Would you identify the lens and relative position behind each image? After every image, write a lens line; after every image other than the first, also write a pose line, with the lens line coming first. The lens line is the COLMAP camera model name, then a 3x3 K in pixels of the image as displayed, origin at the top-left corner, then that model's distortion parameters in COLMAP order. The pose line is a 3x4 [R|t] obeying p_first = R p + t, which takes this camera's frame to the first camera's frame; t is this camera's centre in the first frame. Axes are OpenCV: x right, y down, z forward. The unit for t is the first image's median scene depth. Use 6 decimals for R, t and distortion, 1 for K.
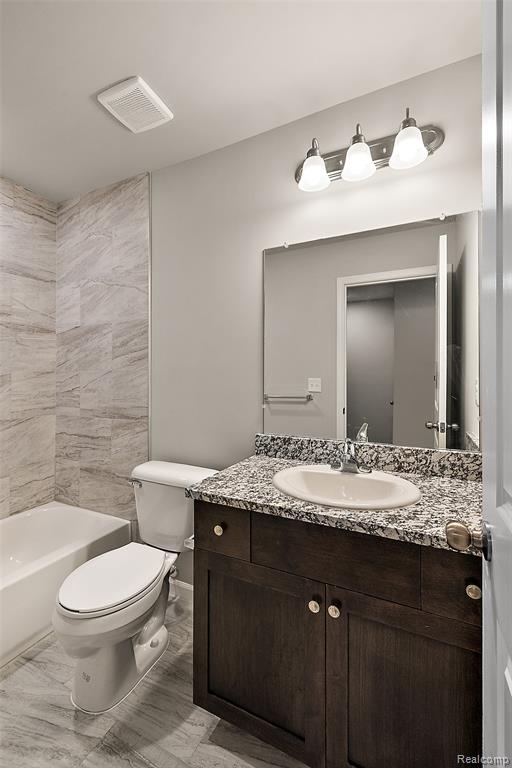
lens RADIAL K [[326.9, 0, 258.0], [0, 326.9, 376.3], [0, 0, 1]] dist [-0.000675, -0.000228]
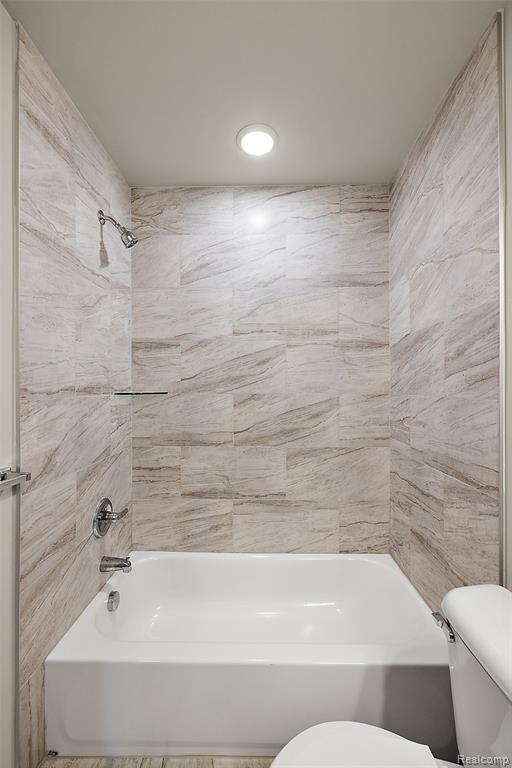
lens RADIAL K [[326.9, 0, 256.8], [0, 326.9, 384.6], [0, 0, 1]] dist [-0.000675, -0.000228]
pose [[0.412791, -0.002815, -0.910821, -0.023651], [-0.000250, 0.999995, -0.003204, -0.039043], [0.910826, 0.001550, 0.412788, 0.412310]]
